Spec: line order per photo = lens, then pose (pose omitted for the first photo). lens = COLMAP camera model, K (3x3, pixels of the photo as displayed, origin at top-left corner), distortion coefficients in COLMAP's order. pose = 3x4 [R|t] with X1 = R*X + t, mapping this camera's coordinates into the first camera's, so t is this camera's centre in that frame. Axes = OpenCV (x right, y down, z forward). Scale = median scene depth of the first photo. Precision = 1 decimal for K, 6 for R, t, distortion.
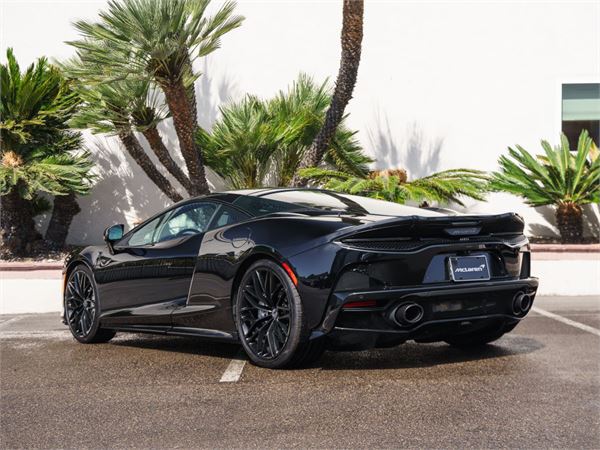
lens RADIAL K [[1430.3, 0, 316.2], [0, 1430.3, 224.0], [0, 0, 1]] dist [0.373327, 0.000000]
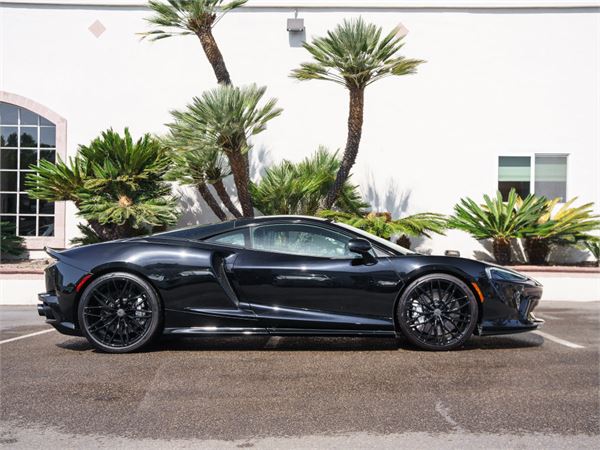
lens RADIAL K [[1152.3, 0, 304.8], [0, 1152.3, 219.0], [0, 0, 1]] dist [0.275306, 0.000000]
pose [[0.999522, 0.018635, -0.024680, 0.004028], [-0.019304, 0.999445, -0.027150, 0.002457], [0.024160, 0.027614, 0.999327, -0.182796]]
